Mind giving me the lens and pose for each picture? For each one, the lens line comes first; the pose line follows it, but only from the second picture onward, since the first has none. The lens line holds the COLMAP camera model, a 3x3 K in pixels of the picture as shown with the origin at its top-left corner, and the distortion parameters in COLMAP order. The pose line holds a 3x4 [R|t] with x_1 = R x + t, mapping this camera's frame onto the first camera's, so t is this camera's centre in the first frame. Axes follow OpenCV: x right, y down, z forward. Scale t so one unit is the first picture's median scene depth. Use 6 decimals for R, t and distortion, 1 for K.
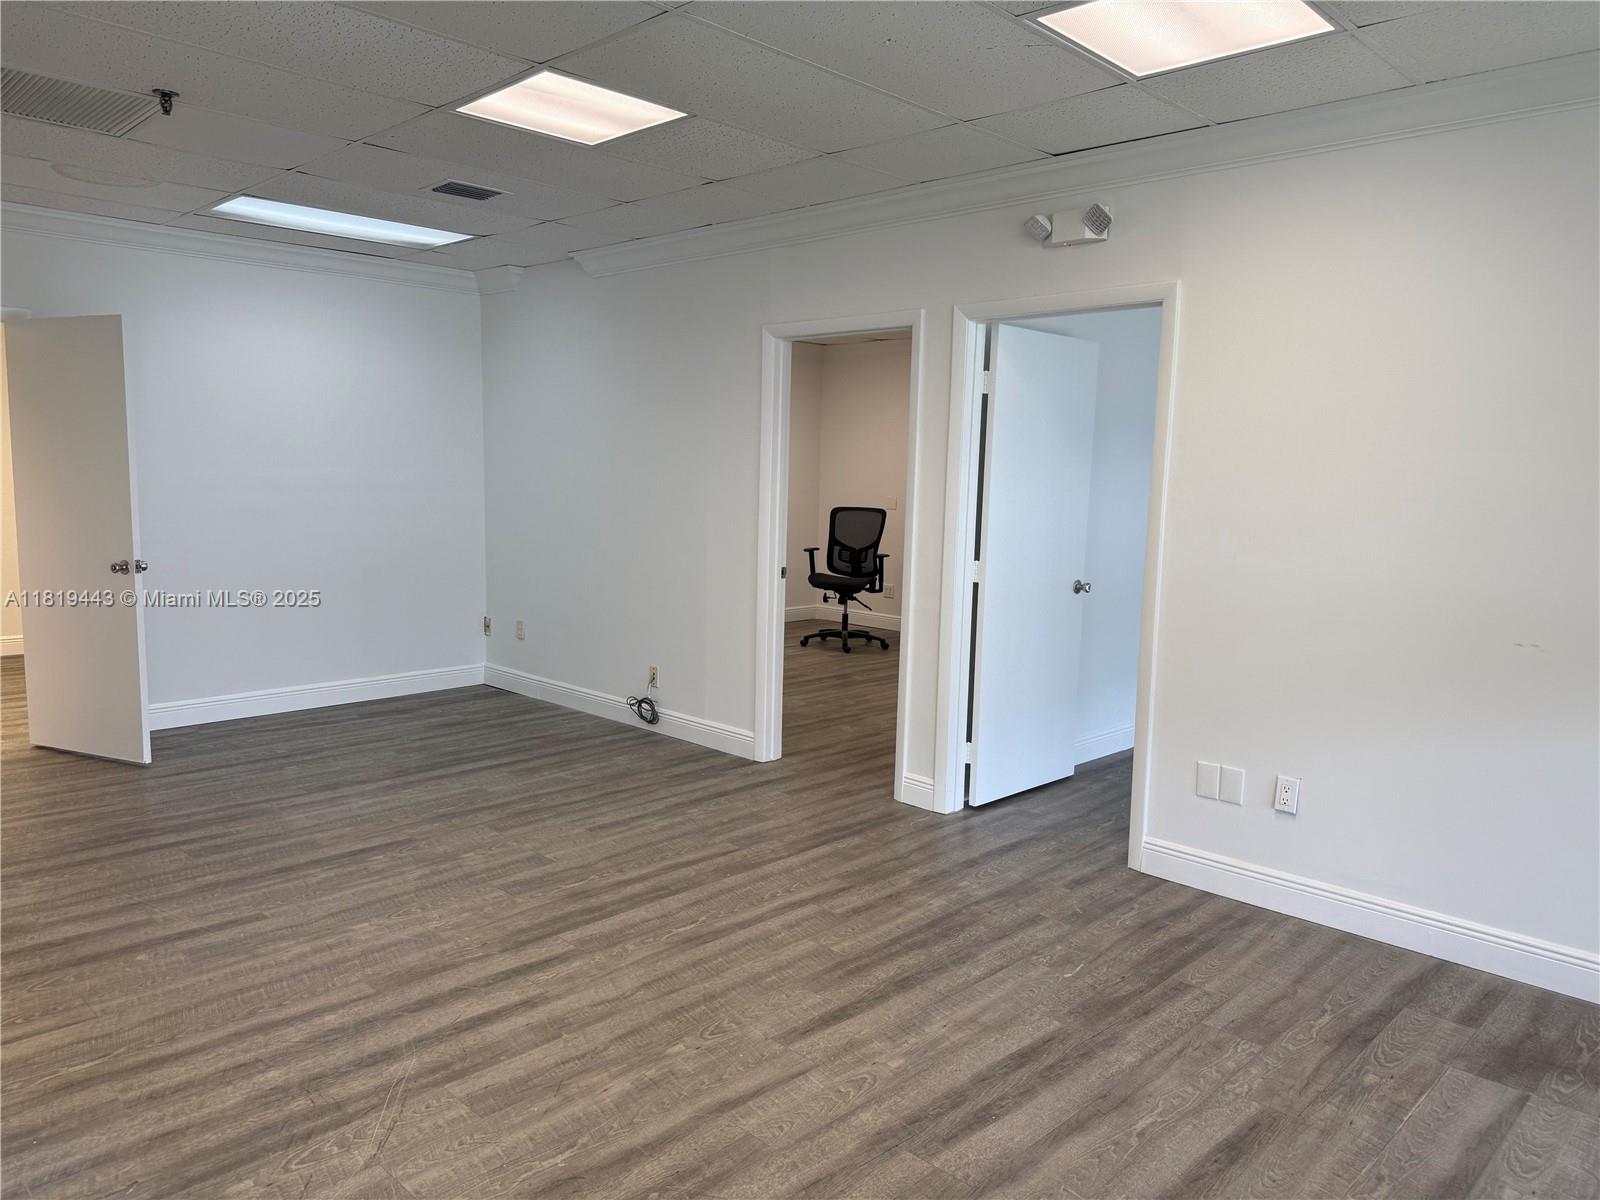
lens RADIAL K [[1120.8, 0, 801.5], [0, 1120.8, 606.1], [0, 0, 1]] dist [0.053683, -0.048493]
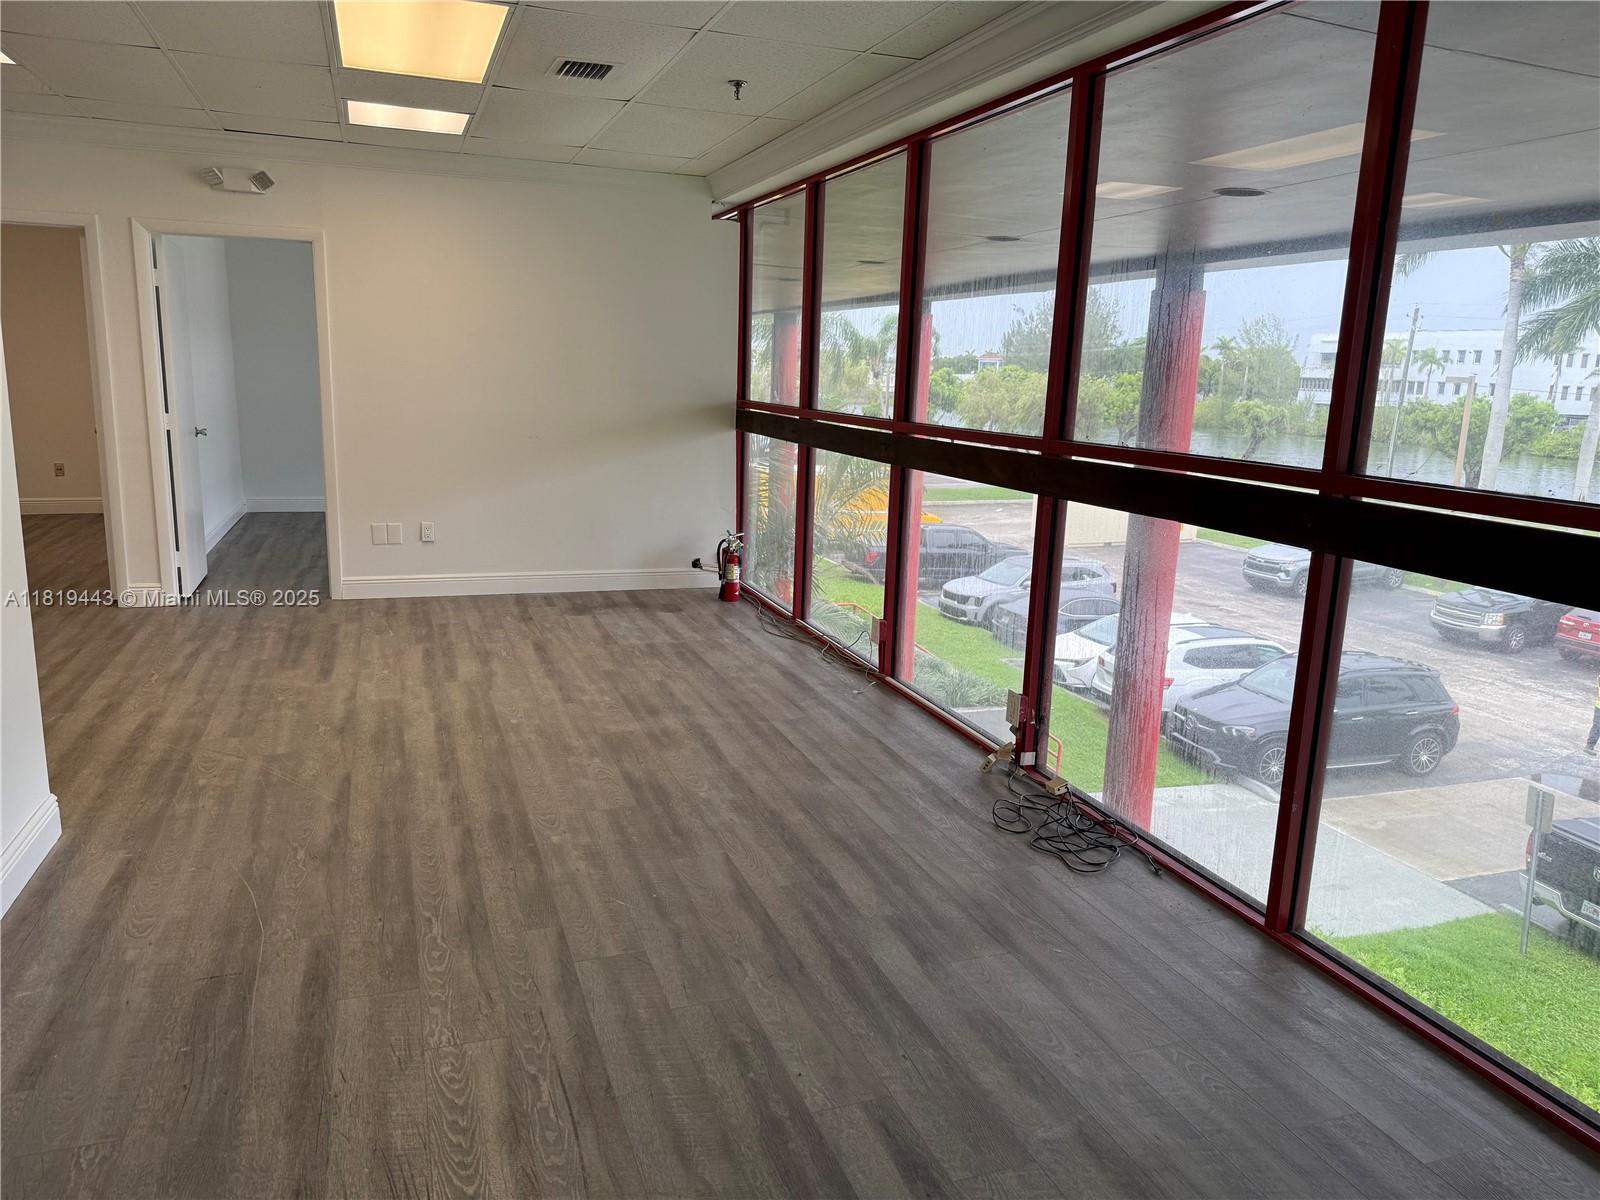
lens RADIAL K [[1120.8, 0, 793.1], [0, 1120.8, 599.2], [0, 0, 1]] dist [0.053683, -0.048493]
pose [[0.423406, -0.188480, 0.886117, -0.998936], [0.093914, 0.981980, 0.163997, 0.032626], [-0.901059, 0.013782, 0.433477, -0.335877]]
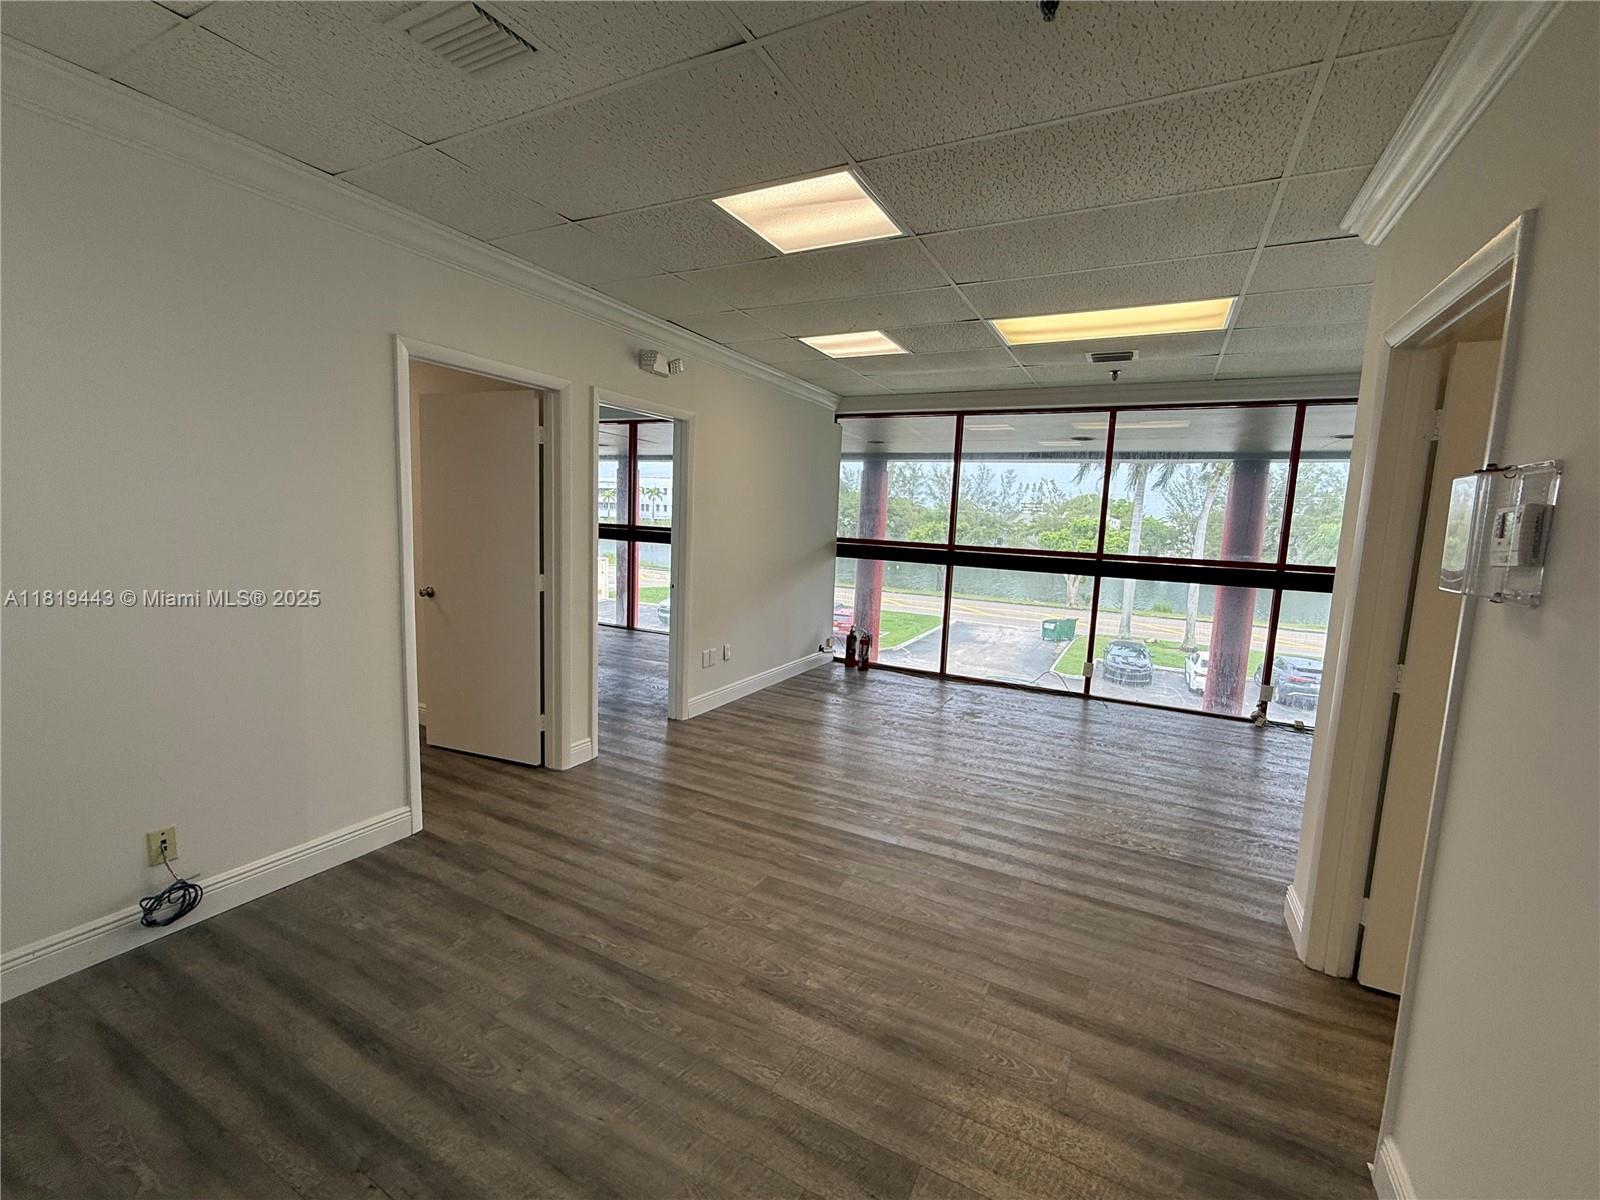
lens RADIAL K [[686.1, 0, 806.9], [0, 686.1, 592.1], [0, 0, 1]] dist [-0.001282, -0.000451]
pose [[-0.297712, -0.140117, 0.944317, -0.947402], [0.074979, 0.982683, 0.169448, -0.180190], [-0.951707, 0.121250, -0.282050, 1.286419]]
